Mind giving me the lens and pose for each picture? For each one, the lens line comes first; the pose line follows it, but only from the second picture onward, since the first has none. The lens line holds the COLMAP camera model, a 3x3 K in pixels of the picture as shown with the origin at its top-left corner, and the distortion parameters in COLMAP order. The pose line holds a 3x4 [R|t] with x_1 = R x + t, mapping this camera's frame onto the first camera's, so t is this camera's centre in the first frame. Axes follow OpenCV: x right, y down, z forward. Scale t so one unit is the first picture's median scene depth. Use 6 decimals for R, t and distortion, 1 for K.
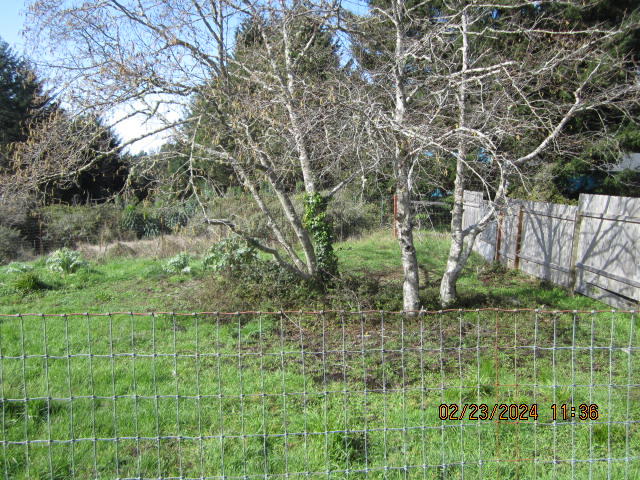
lens RADIAL K [[526.3, 0, 323.7], [0, 526.3, 240.0], [0, 0, 1]] dist [-0.034846, -0.013418]
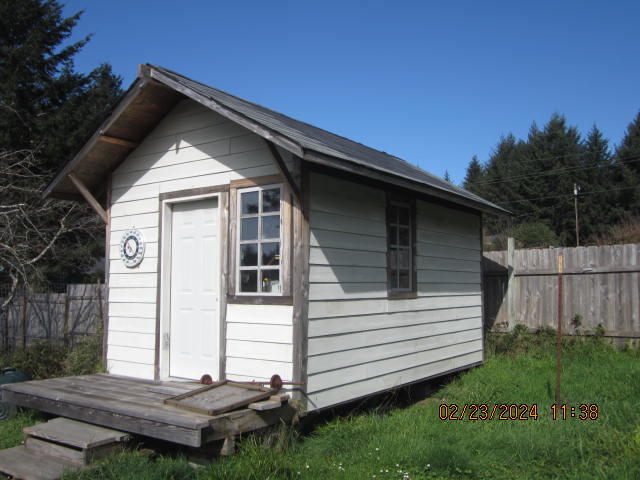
lens RADIAL K [[620.4, 0, 319.2], [0, 620.4, 240.4], [0, 0, 1]] dist [-0.061145, 0.000000]
pose [[0.651496, 0.017276, 0.758455, -0.097276], [0.131209, 0.982109, -0.135076, 0.030439], [-0.747220, 0.187517, 0.637574, -0.178208]]
